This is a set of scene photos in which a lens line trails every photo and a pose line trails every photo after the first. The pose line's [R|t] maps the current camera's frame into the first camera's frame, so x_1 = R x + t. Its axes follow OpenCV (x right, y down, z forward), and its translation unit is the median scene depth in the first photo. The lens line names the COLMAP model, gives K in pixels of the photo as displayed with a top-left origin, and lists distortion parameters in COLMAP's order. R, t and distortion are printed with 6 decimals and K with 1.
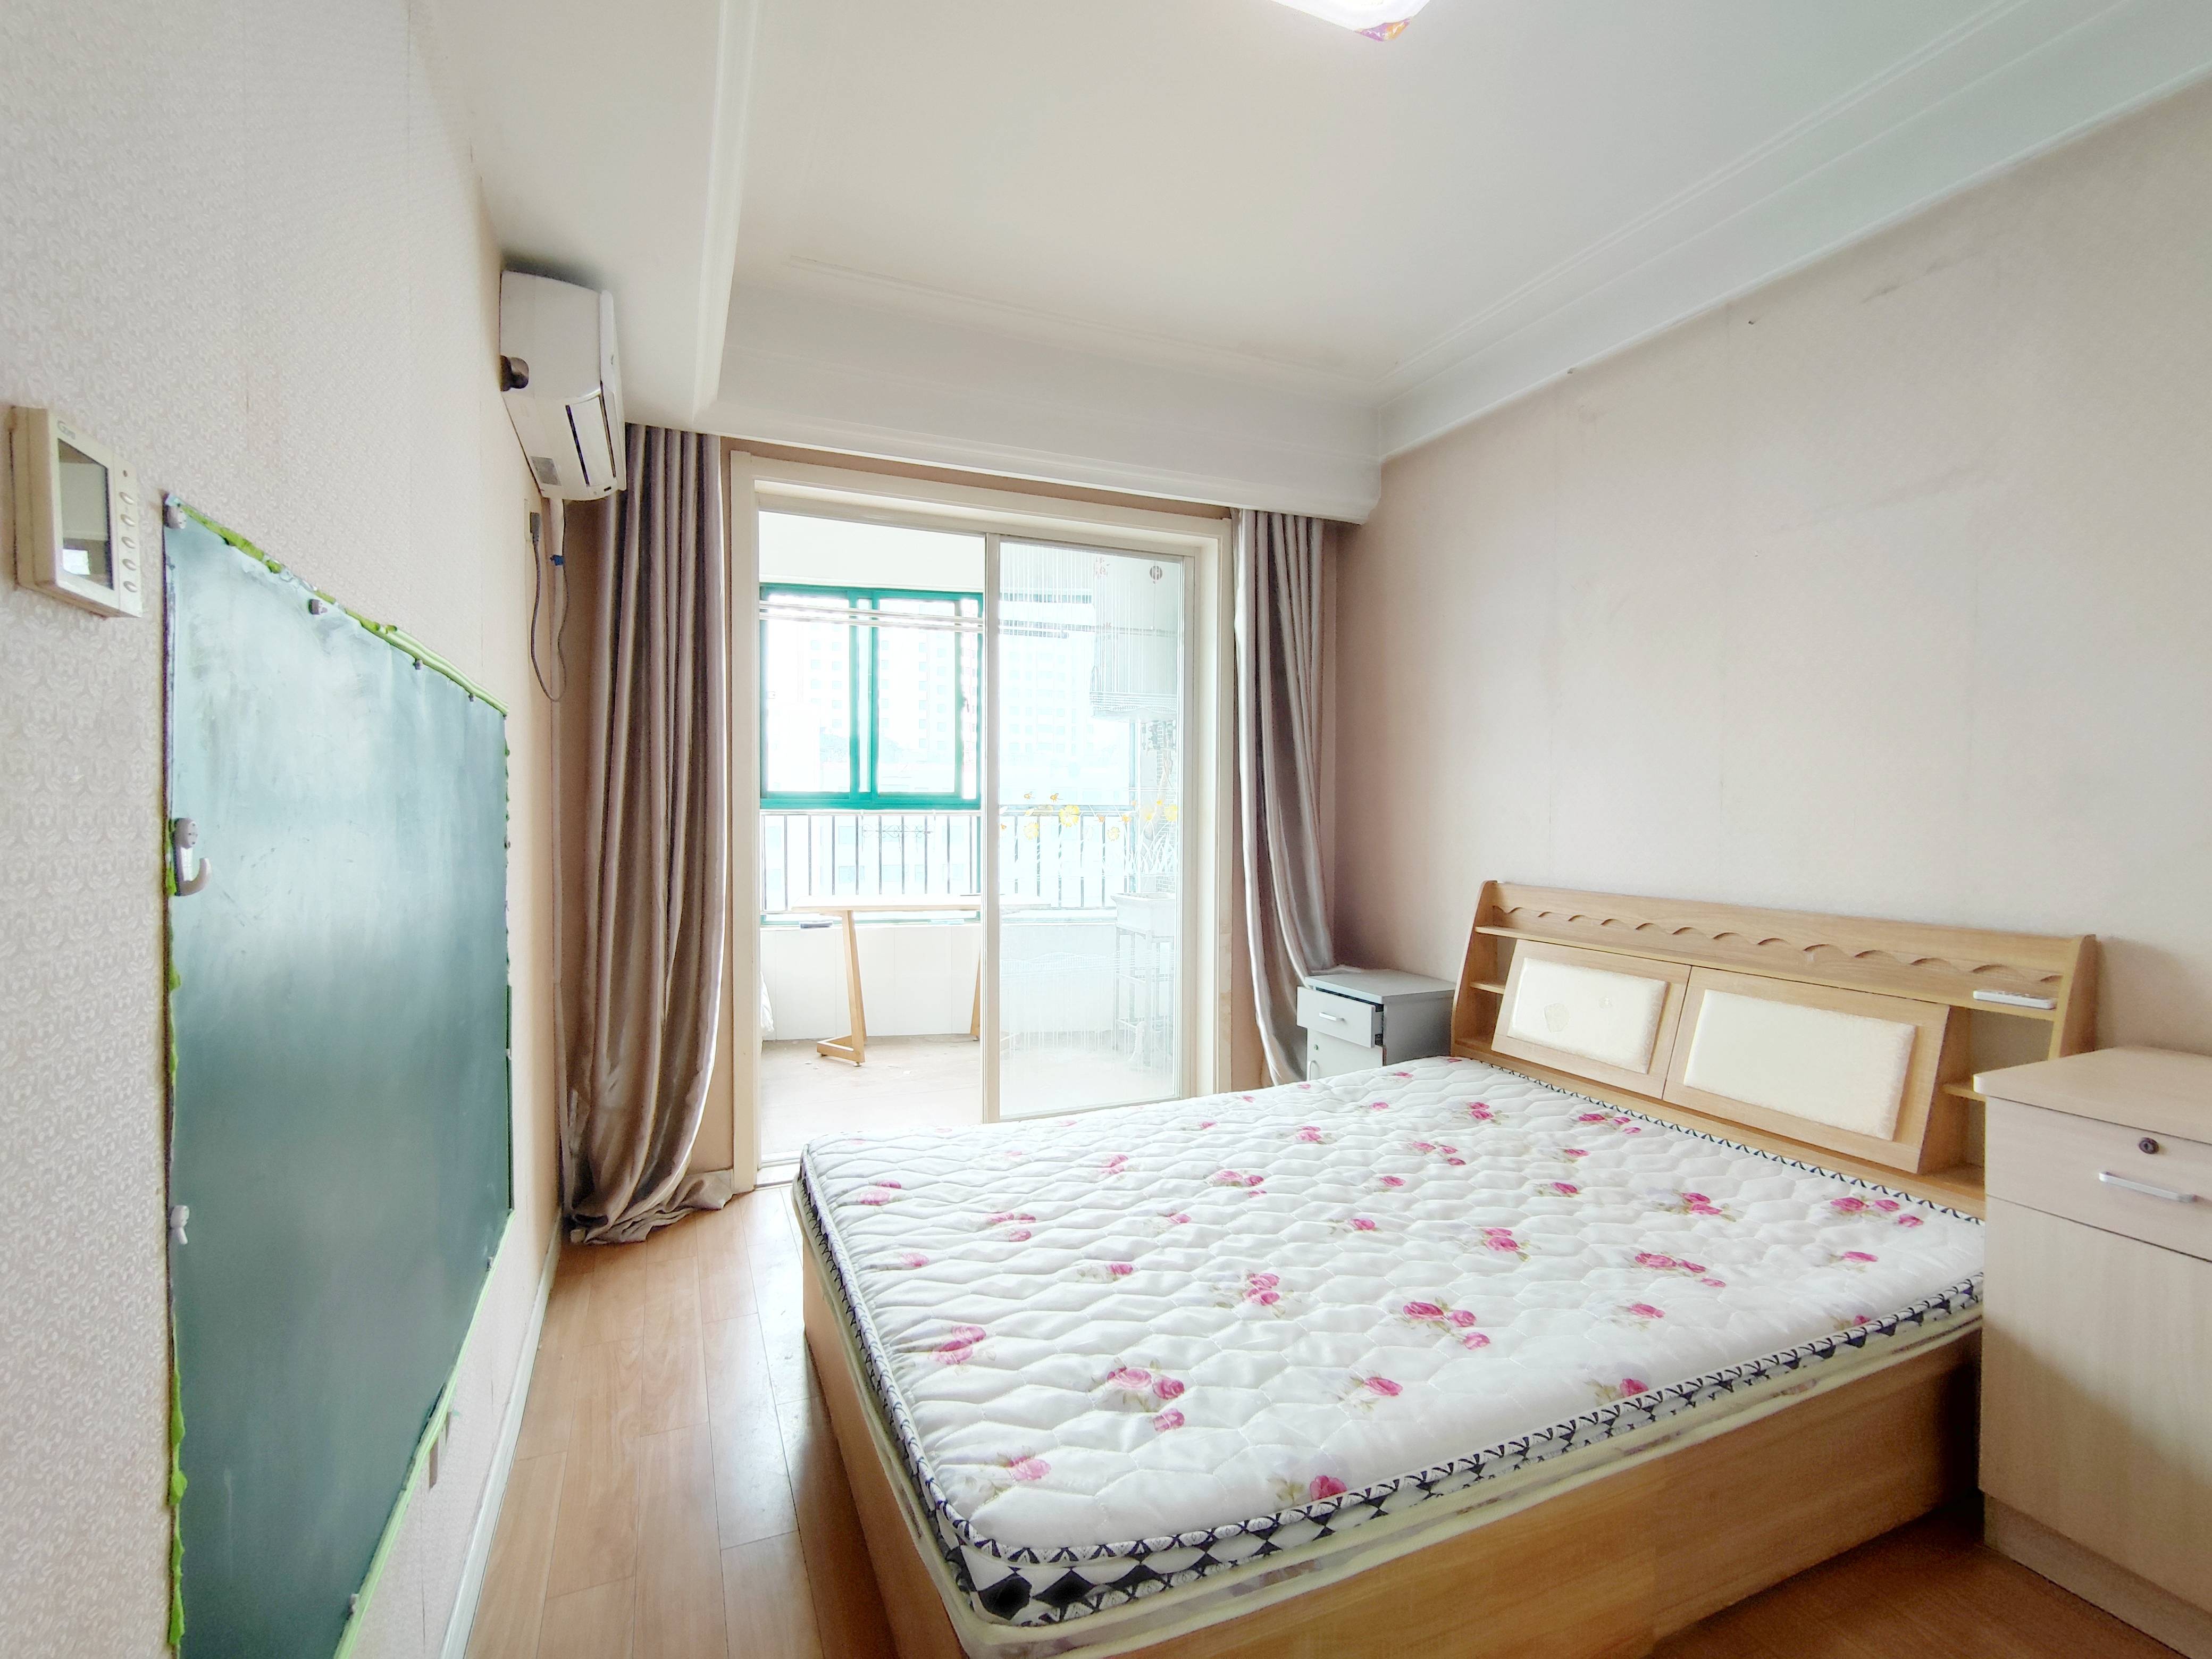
lens RADIAL K [[1014.0, 0, 1106.4], [0, 1014.0, 829.6], [0, 0, 1]] dist [0.002860, 0.000030]
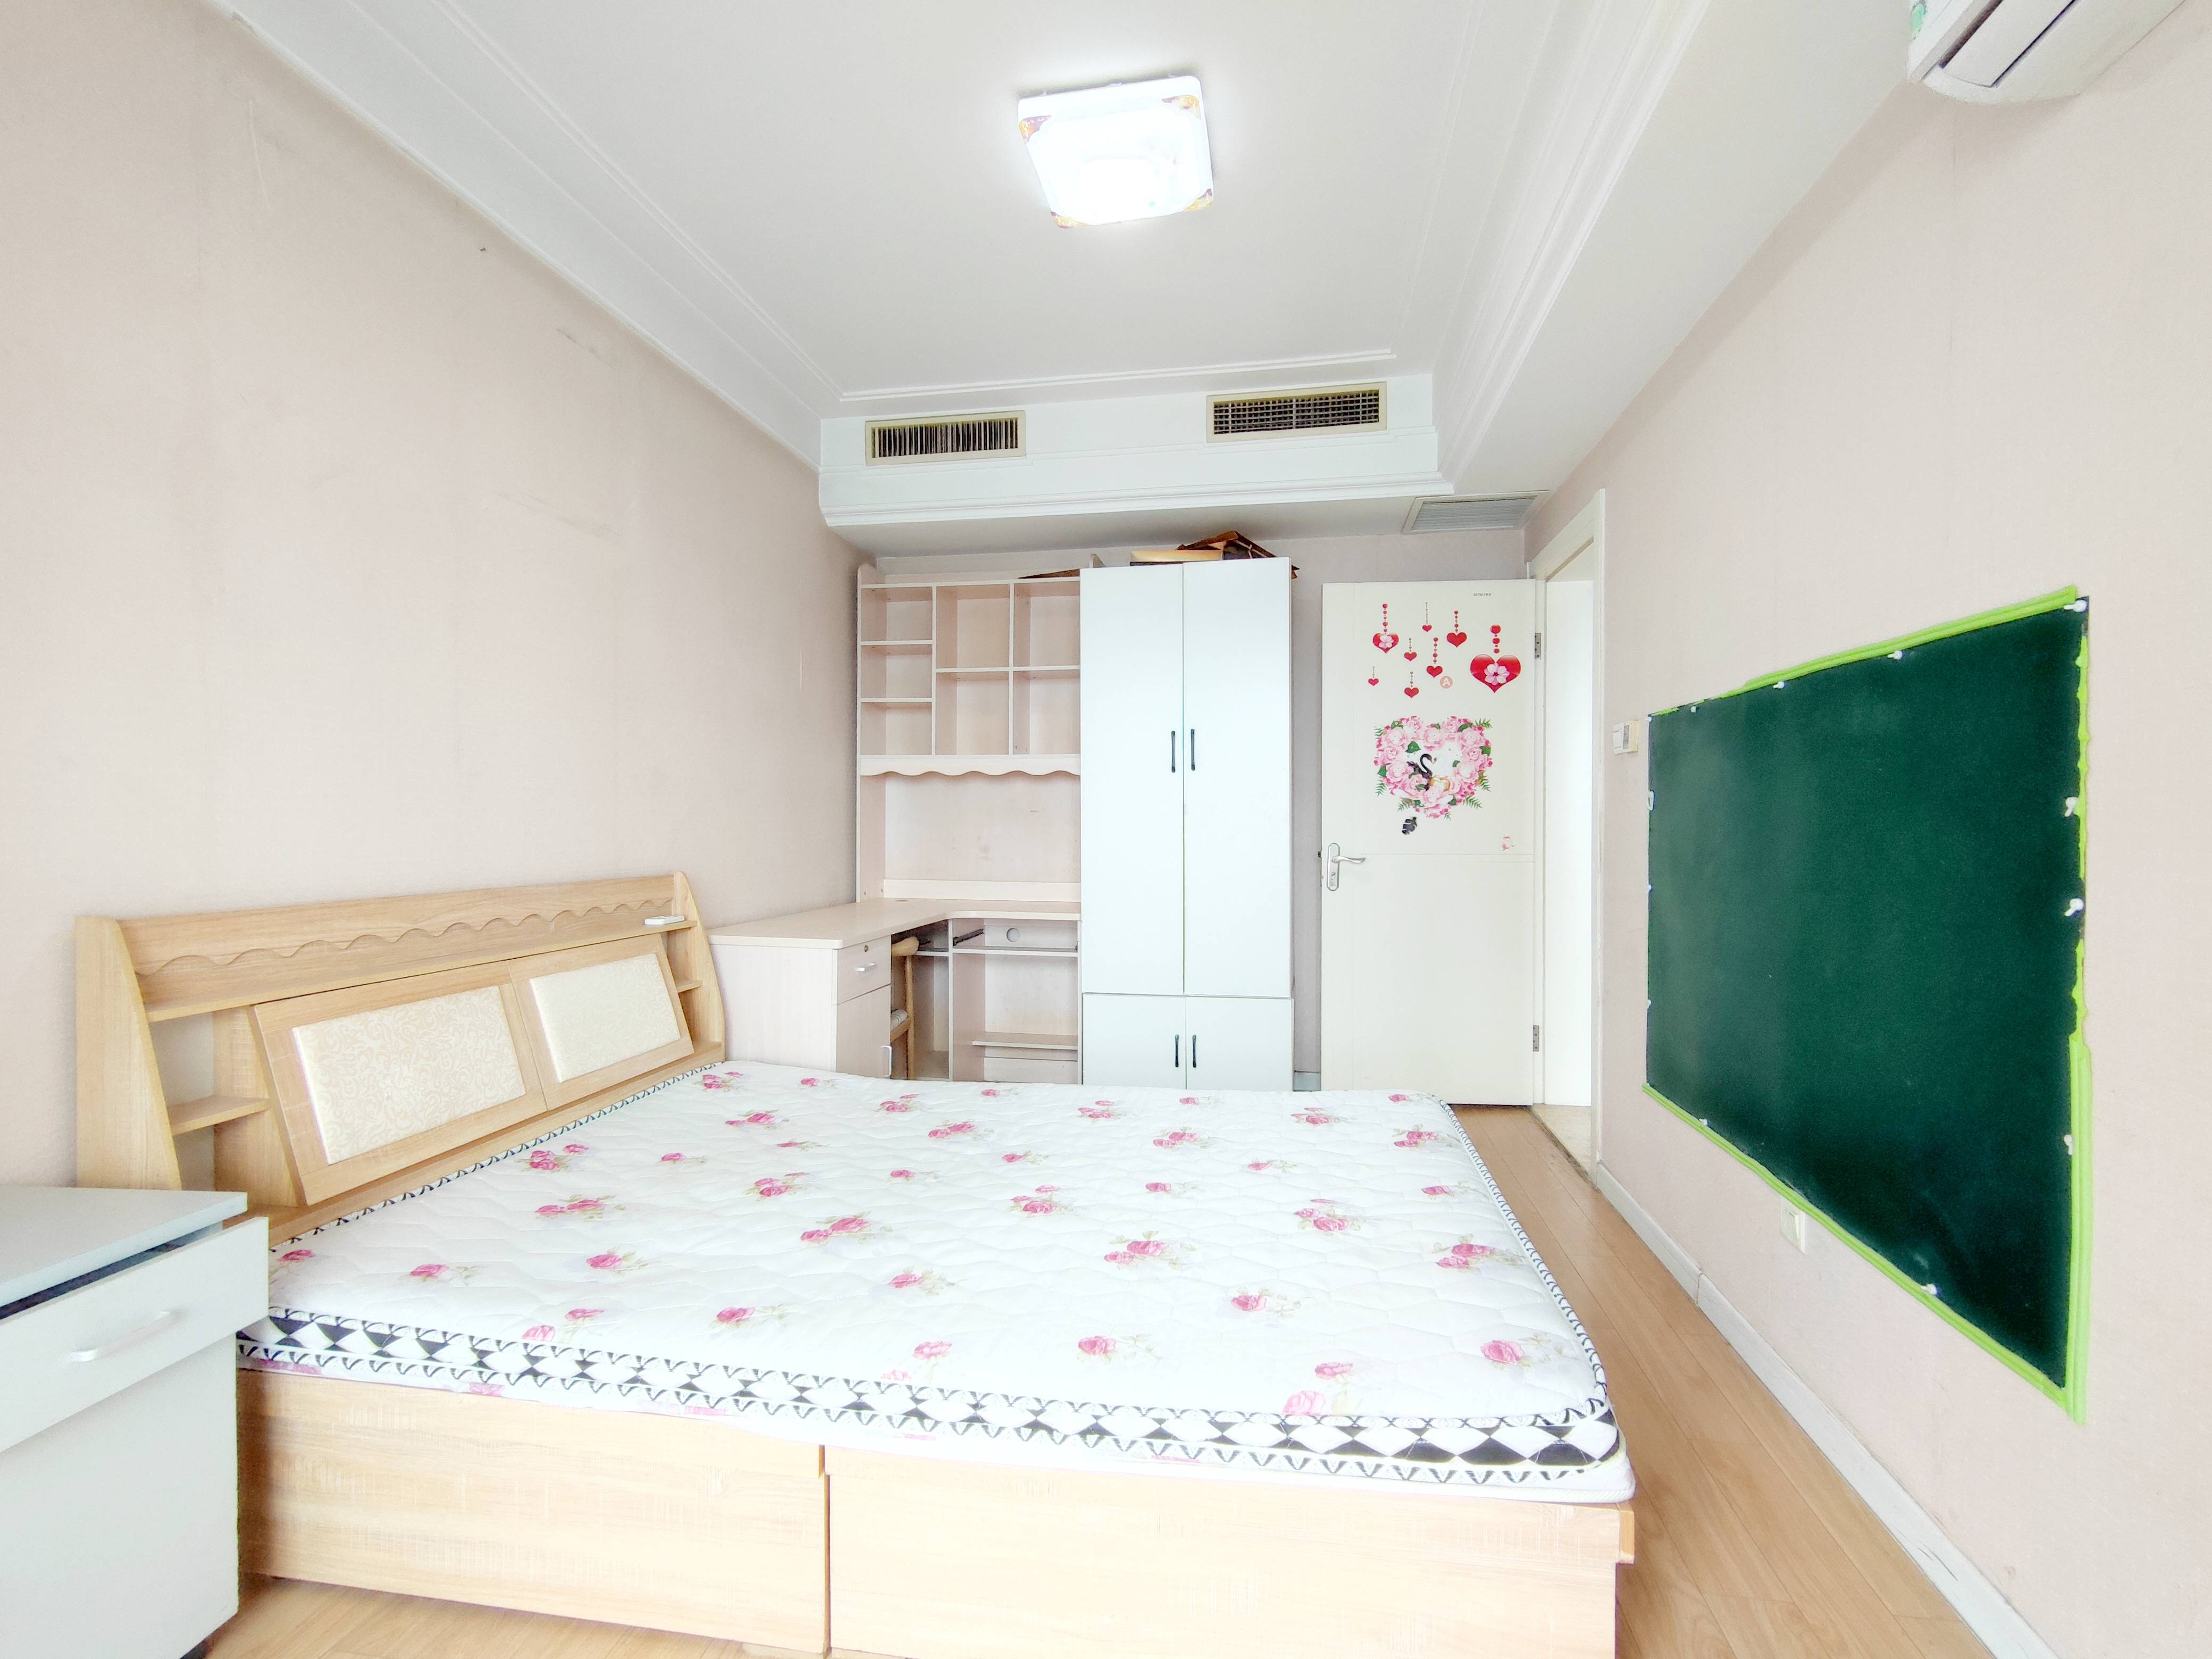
lens RADIAL K [[1014.0, 0, 1109.8], [0, 1014.0, 821.4], [0, 0, 1]] dist [0.002860, 0.000030]
pose [[-0.836880, -0.004356, 0.547369, -0.350680], [0.009379, 0.999707, 0.022296, -0.000978], [-0.547306, 0.023792, -0.836595, 1.488778]]
